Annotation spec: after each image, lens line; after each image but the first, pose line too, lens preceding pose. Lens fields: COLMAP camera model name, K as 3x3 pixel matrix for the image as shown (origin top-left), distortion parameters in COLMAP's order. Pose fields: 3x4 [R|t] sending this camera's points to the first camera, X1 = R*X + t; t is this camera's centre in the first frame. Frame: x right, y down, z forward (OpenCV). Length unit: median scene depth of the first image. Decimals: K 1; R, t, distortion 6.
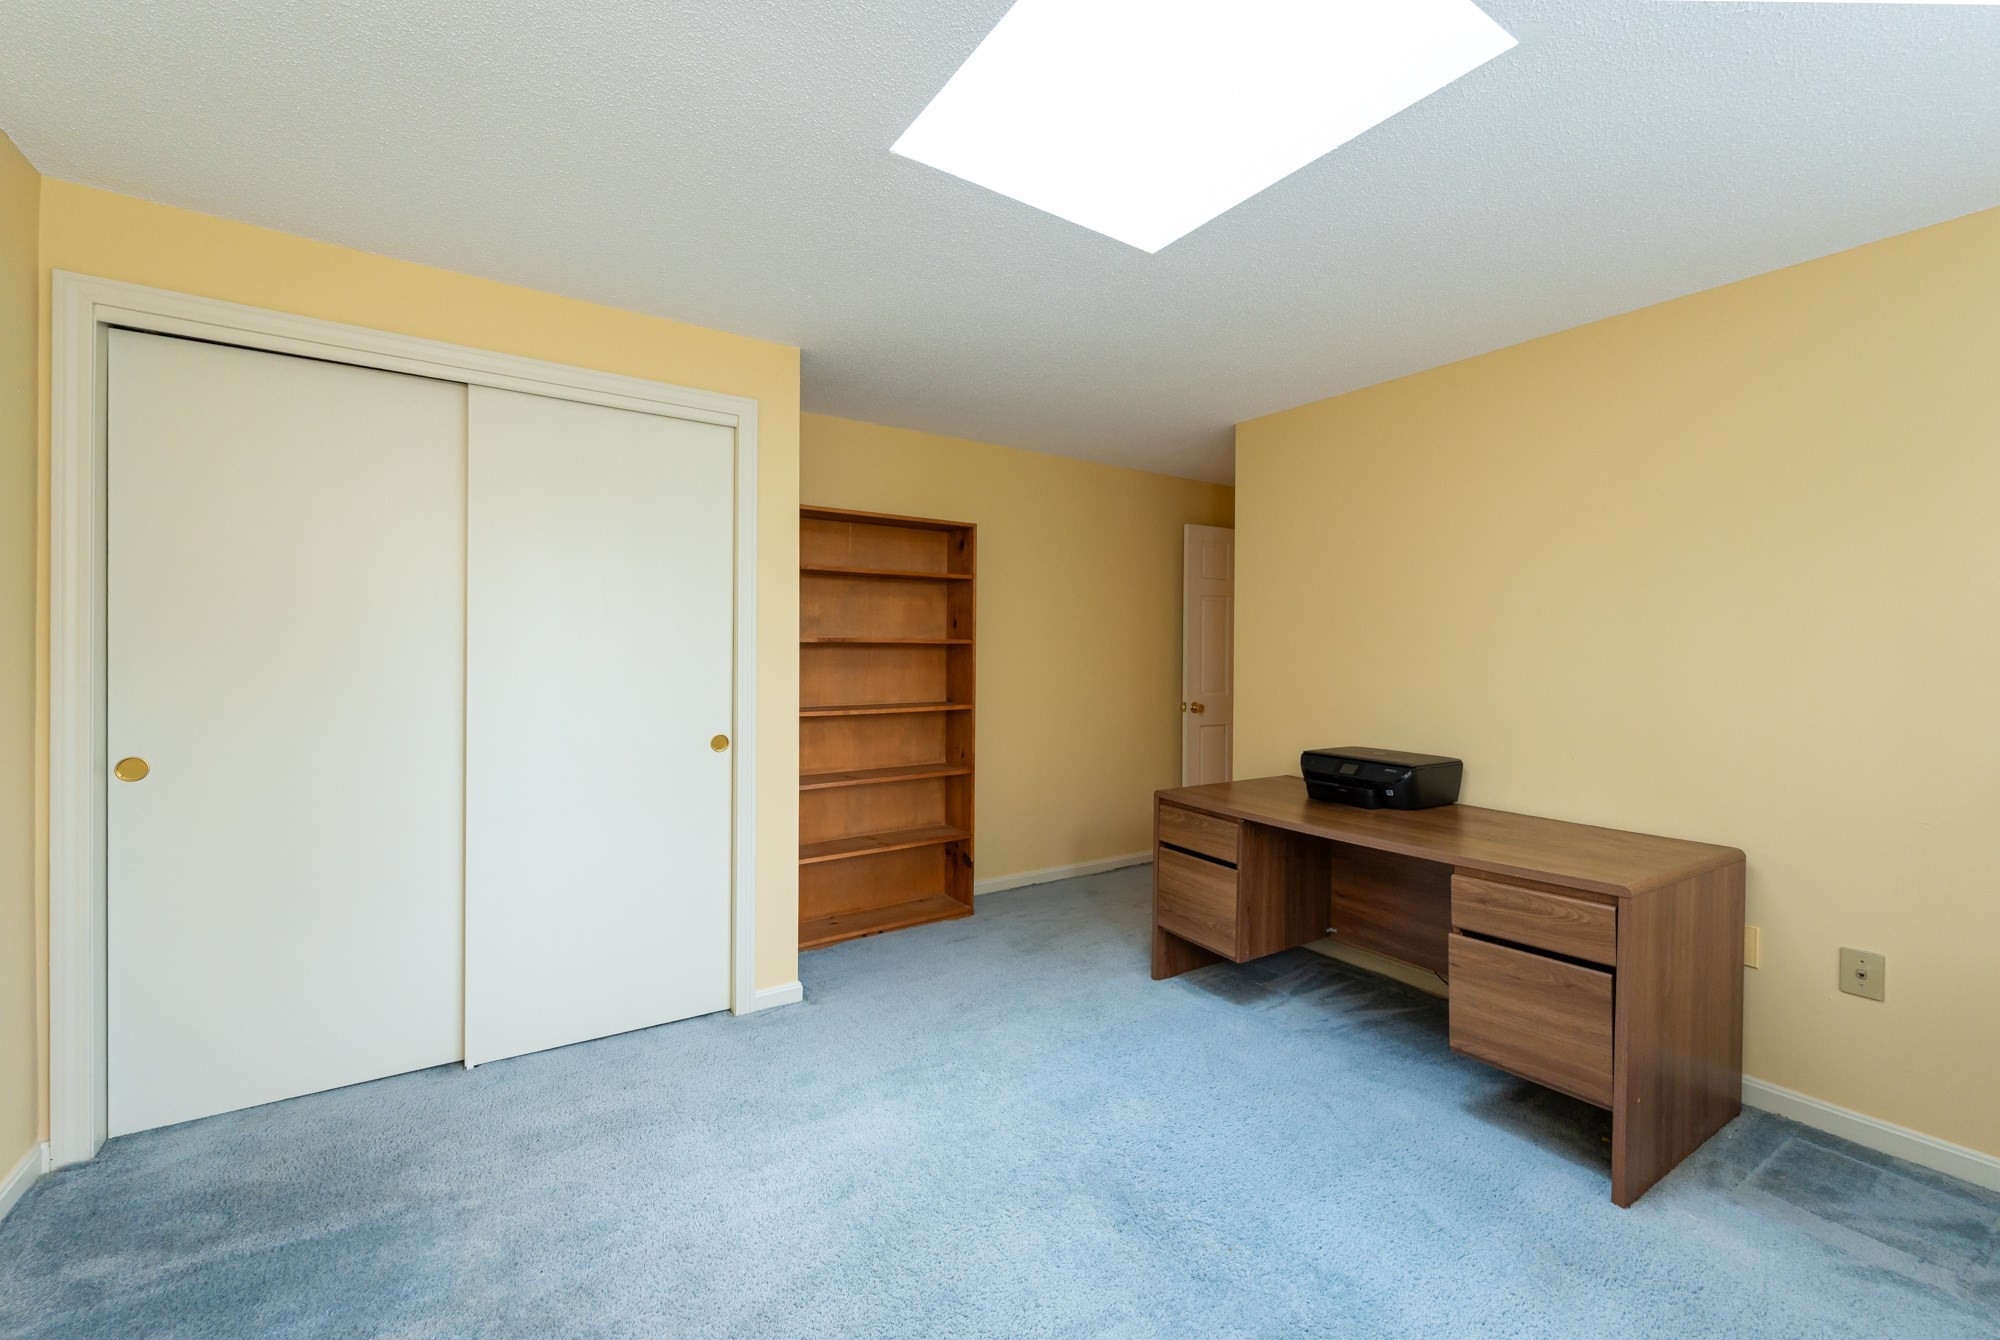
lens RADIAL K [[813.4, 0, 1000.3], [0, 813.4, 654.4], [0, 0, 1]] dist [-0.009780, 0.000062]
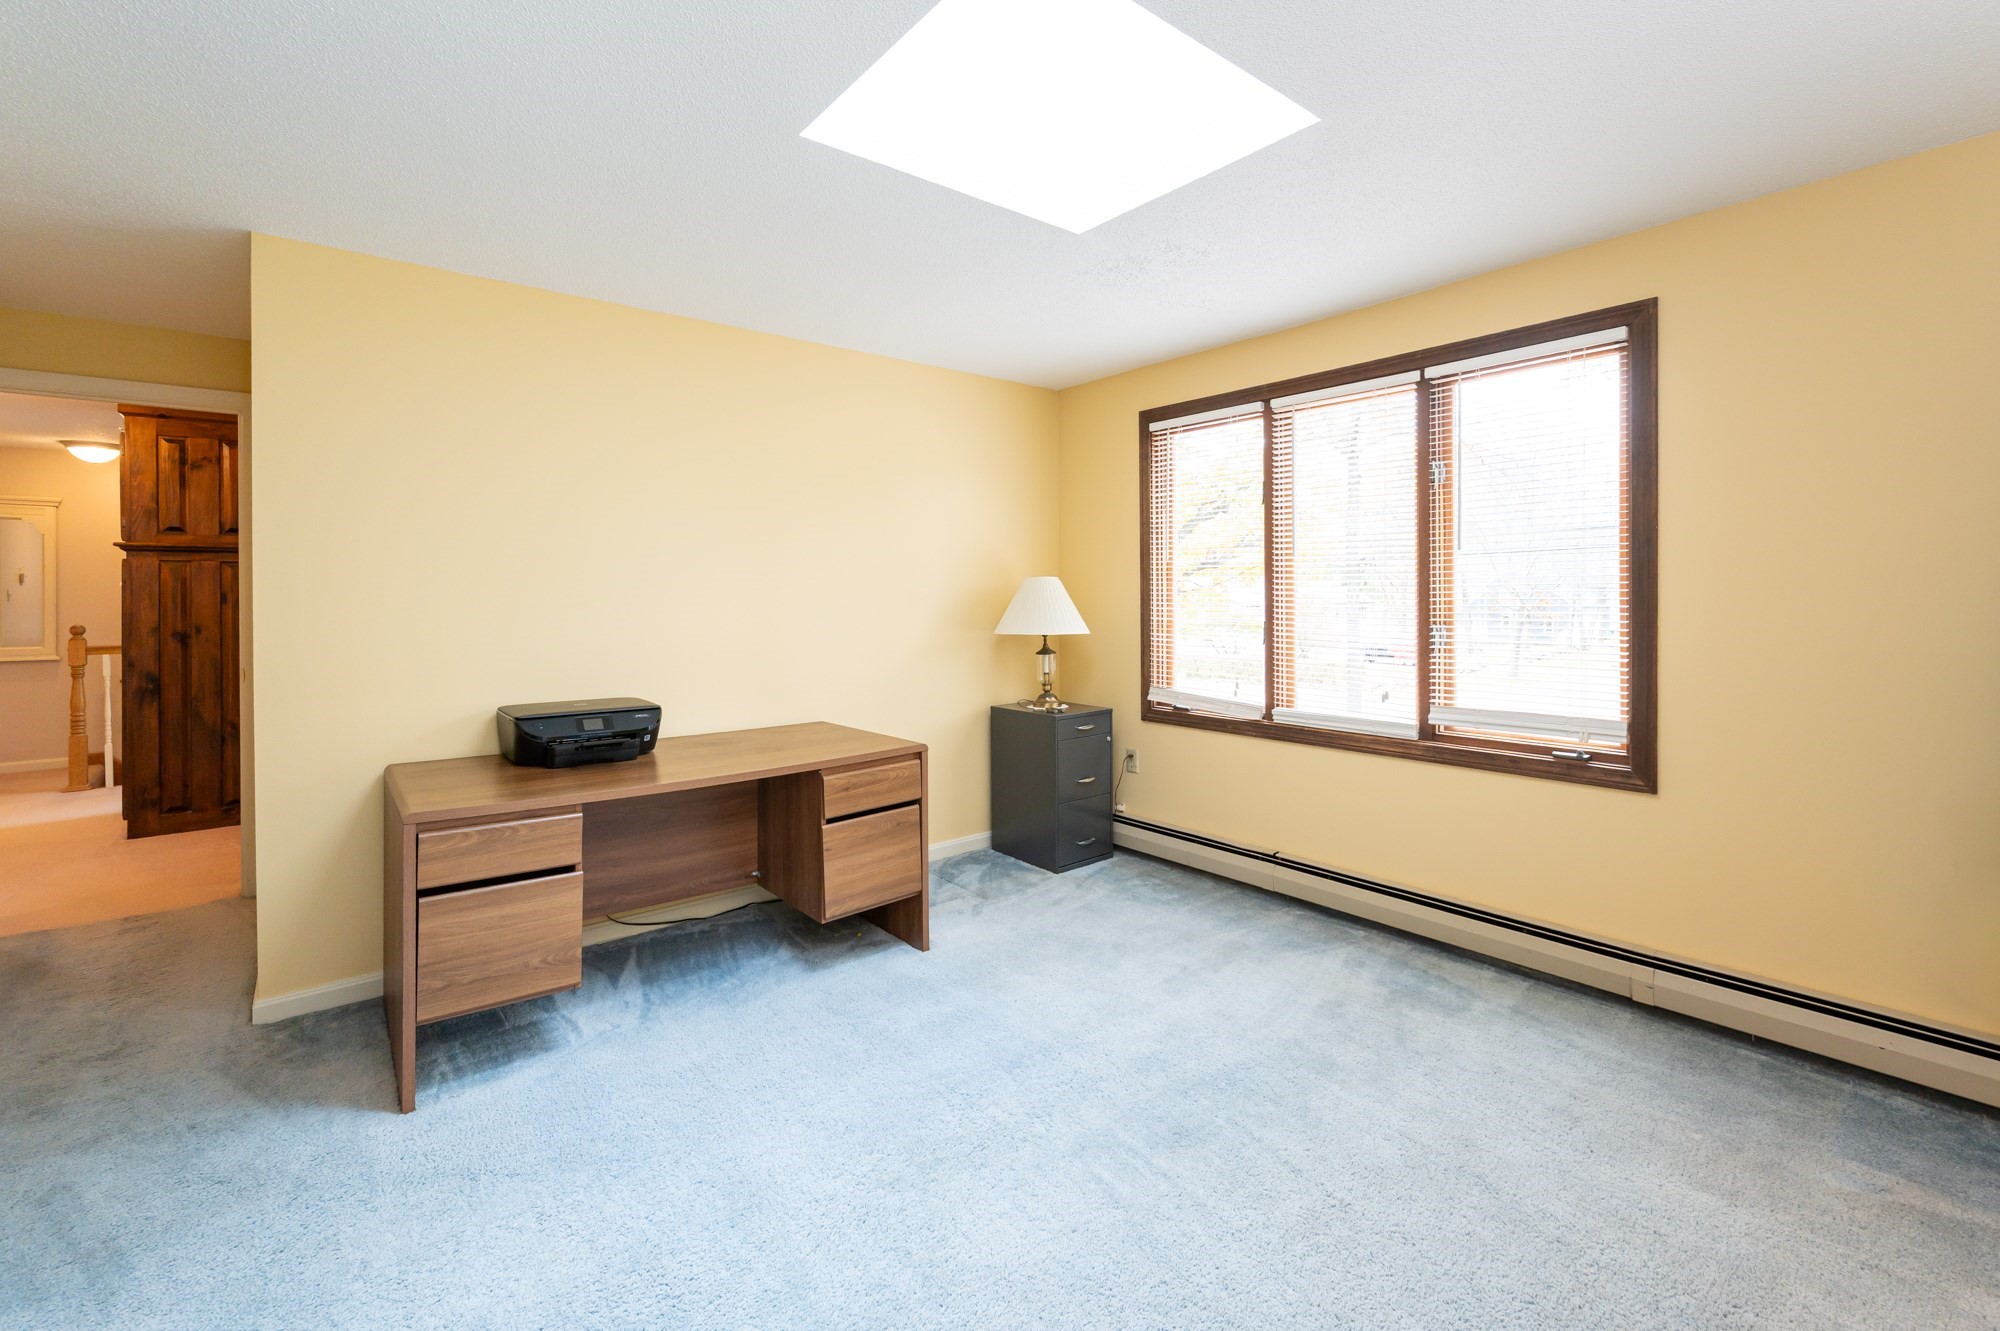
lens RADIAL K [[847.9, 0, 965.9], [0, 847.9, 592.7], [0, 0, 1]] dist [-0.004247, 0.000225]
pose [[-0.084118, -0.003749, 0.996449, -0.730855], [0.005504, 0.999976, 0.004227, -0.008489], [-0.996441, 0.005840, -0.084095, 0.901058]]
